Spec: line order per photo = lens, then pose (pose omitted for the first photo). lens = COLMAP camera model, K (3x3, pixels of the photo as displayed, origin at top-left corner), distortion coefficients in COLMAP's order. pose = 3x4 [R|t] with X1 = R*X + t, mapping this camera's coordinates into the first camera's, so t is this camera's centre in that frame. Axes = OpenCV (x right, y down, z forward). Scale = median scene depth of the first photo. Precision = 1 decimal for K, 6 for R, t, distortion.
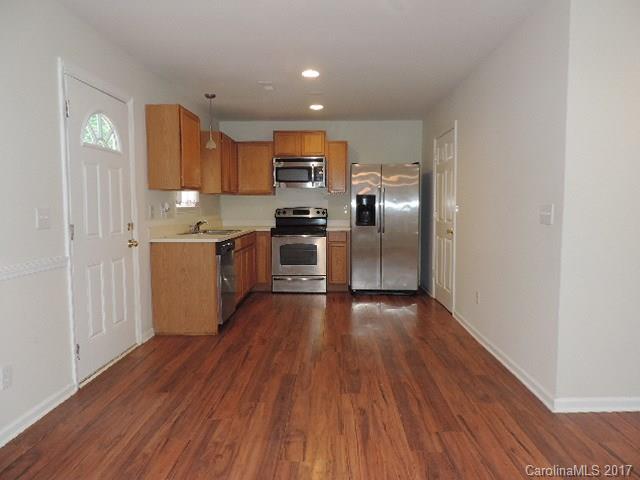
lens RADIAL K [[455.9, 0, 316.9], [0, 455.9, 240.5], [0, 0, 1]] dist [-0.010730, 0.003044]
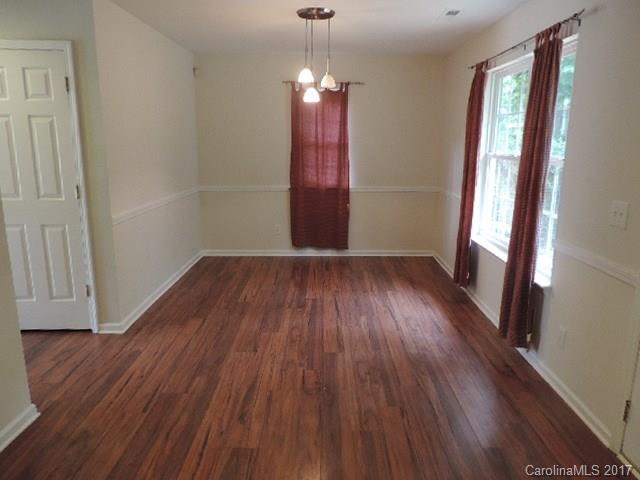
lens RADIAL K [[455.9, 0, 320.3], [0, 455.9, 238.7], [0, 0, 1]] dist [-0.010730, 0.003044]
pose [[-0.999617, 0.002686, -0.027542, -0.026705], [-0.005376, 0.957466, 0.288496, -0.190903], [0.027145, 0.288534, -0.957085, 1.421268]]
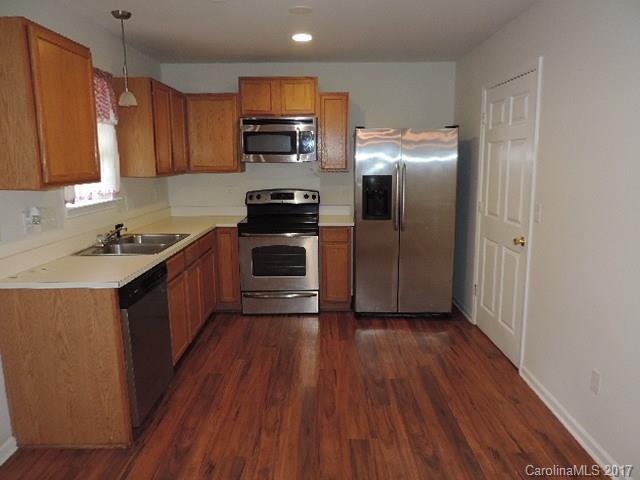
lens RADIAL K [[455.9, 0, 318.0], [0, 455.9, 243.0], [0, 0, 1]] dist [-0.010730, 0.003044]
pose [[0.999615, -0.010721, 0.025596, 0.001640], [0.008010, 0.994568, 0.103784, -0.069946], [-0.026570, -0.103539, 0.994270, 0.321410]]
